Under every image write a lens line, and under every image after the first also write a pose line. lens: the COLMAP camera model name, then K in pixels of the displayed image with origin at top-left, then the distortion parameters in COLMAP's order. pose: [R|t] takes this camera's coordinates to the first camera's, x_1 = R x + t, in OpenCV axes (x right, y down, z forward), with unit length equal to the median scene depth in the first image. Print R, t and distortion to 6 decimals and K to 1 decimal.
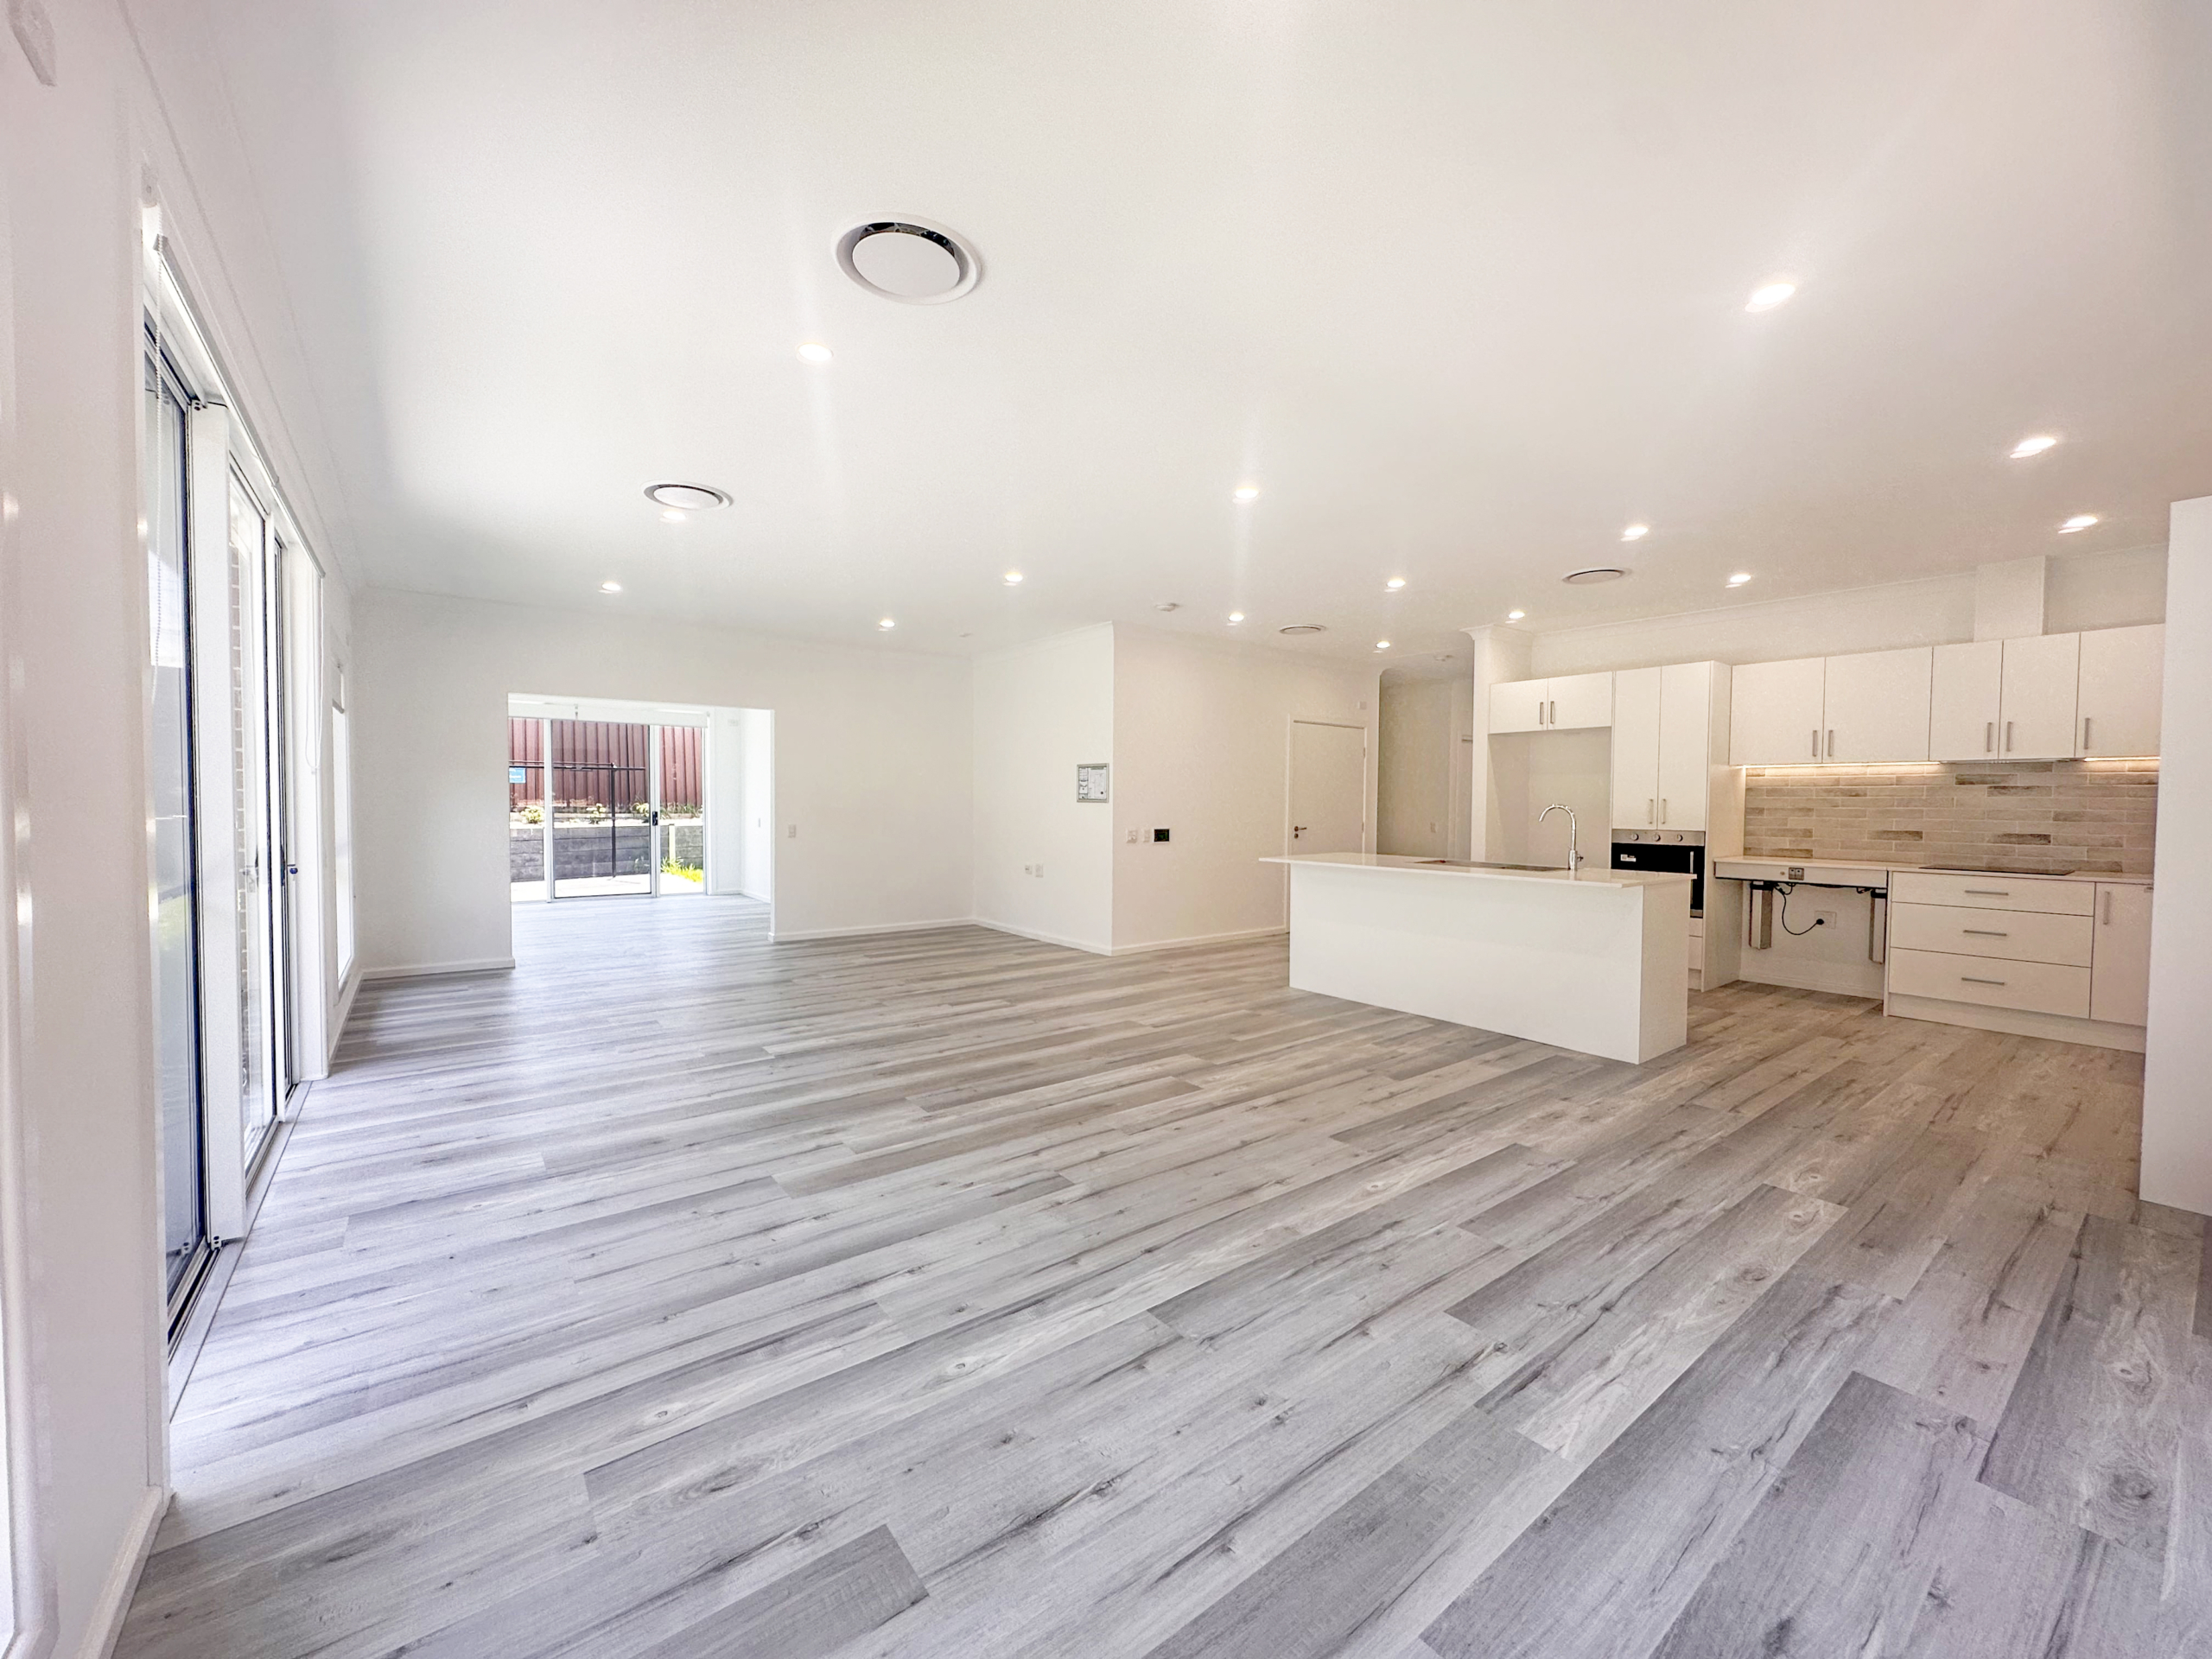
lens RADIAL K [[888.6, 0, 1104.1], [0, 888.6, 828.9], [0, 0, 1]] dist [0.003488, 0.000673]
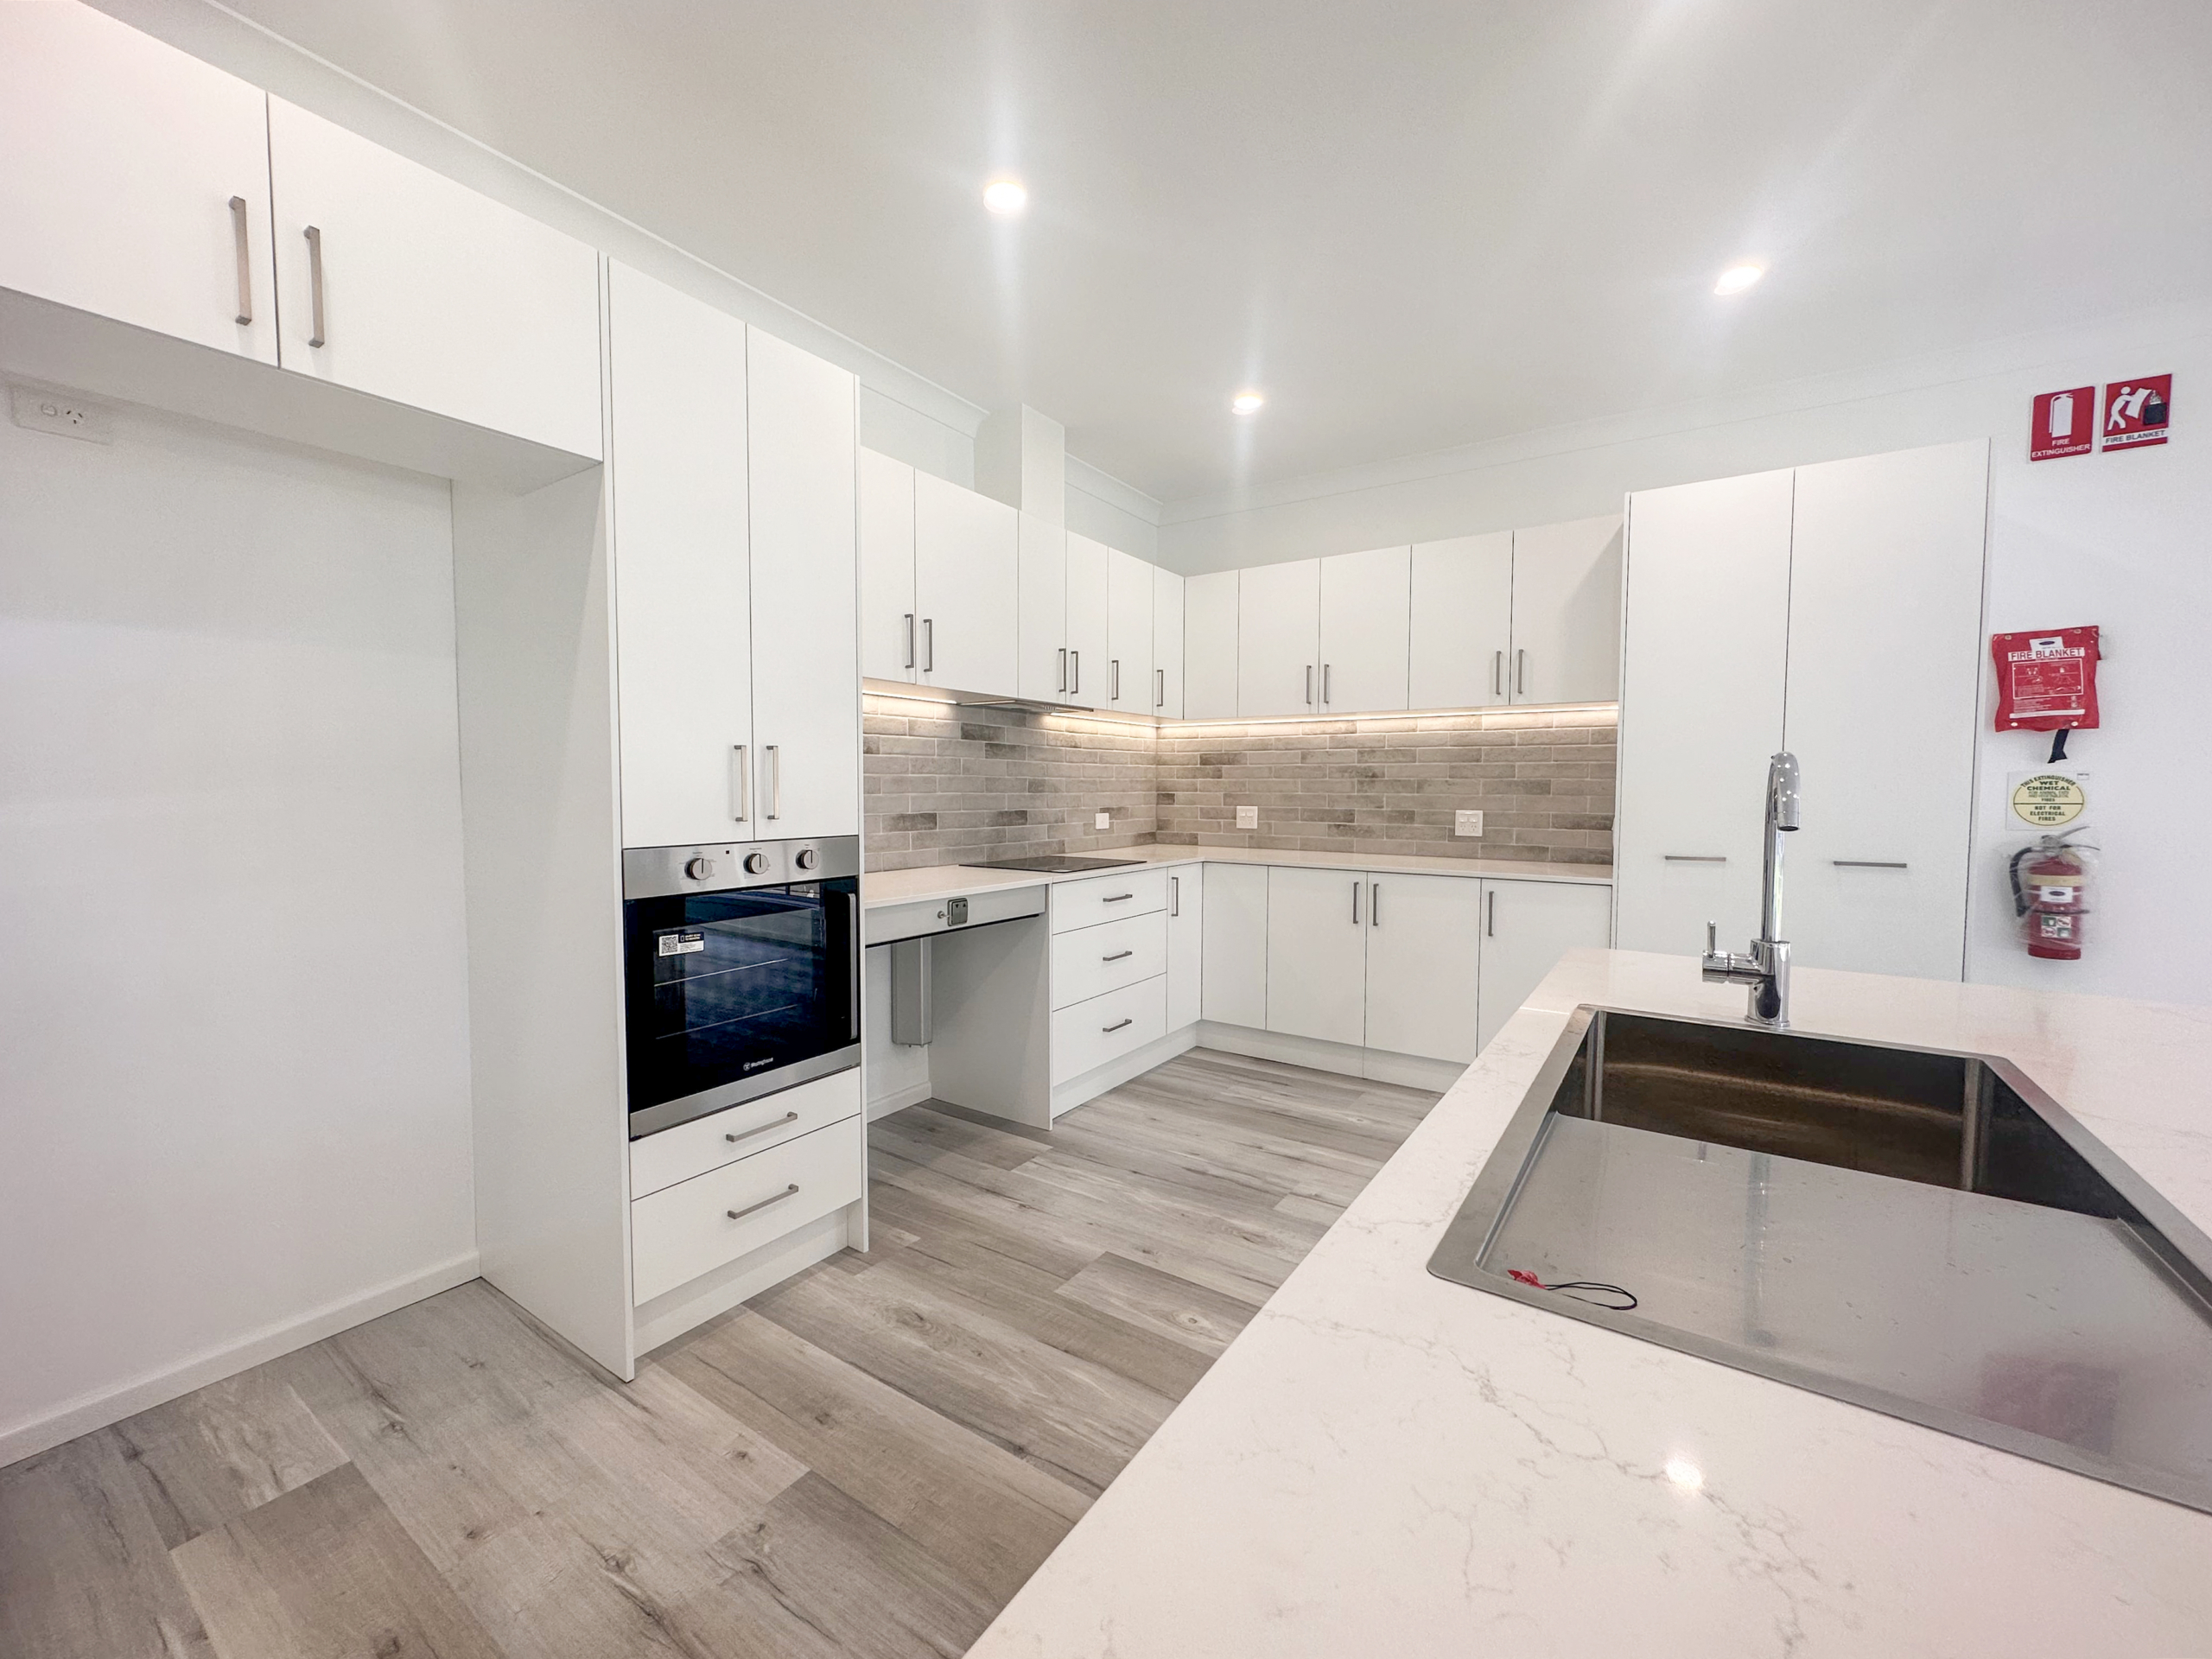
lens RADIAL K [[888.6, 0, 1104.9], [0, 888.6, 820.5], [0, 0, 1]] dist [0.003488, 0.000673]
pose [[-0.317884, -0.045758, 0.947025, 0.319357], [0.024827, 0.998091, 0.056559, -0.024931], [-0.947805, 0.041491, -0.316141, 1.126538]]
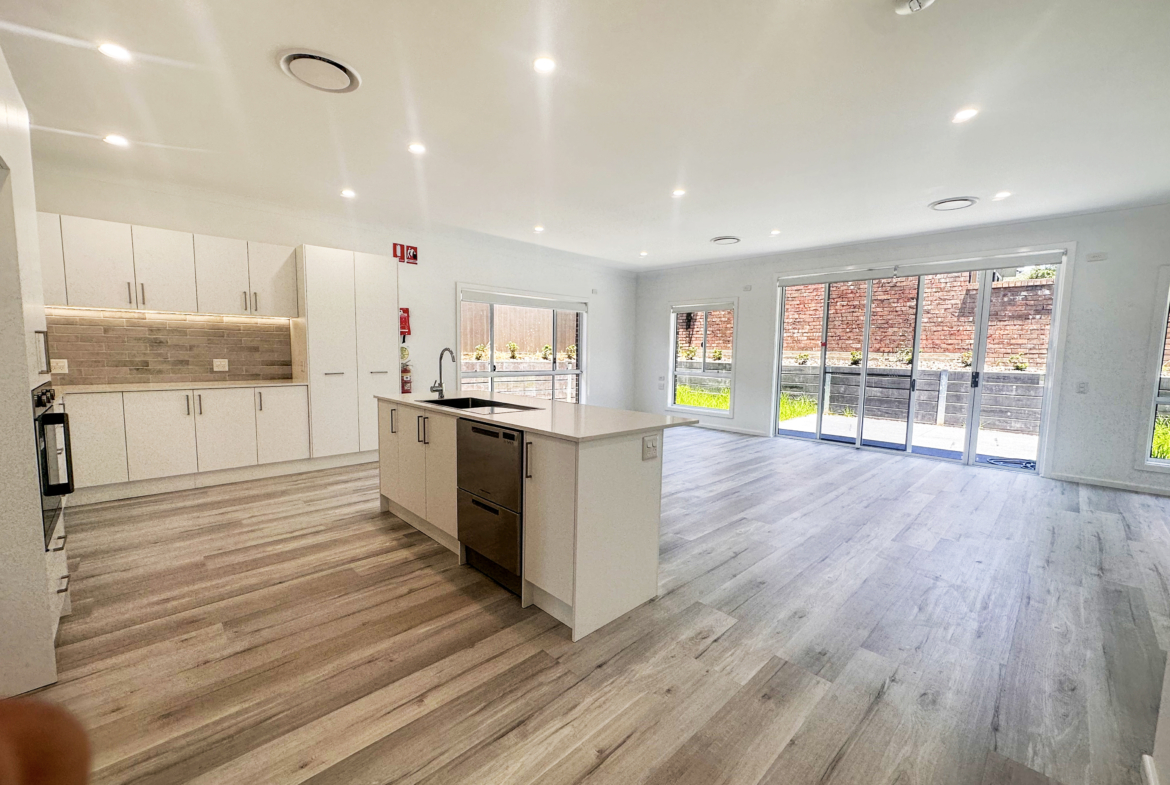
lens RADIAL K [[475.3, 0, 584.1], [0, 475.3, 392.9], [0, 0, 1]] dist [0.001105, 0.000060]
pose [[-0.993106, -0.013469, -0.116442, 0.361964], [-0.028098, 0.991768, 0.124927, -0.050086], [0.113801, 0.127338, -0.985309, 1.540633]]
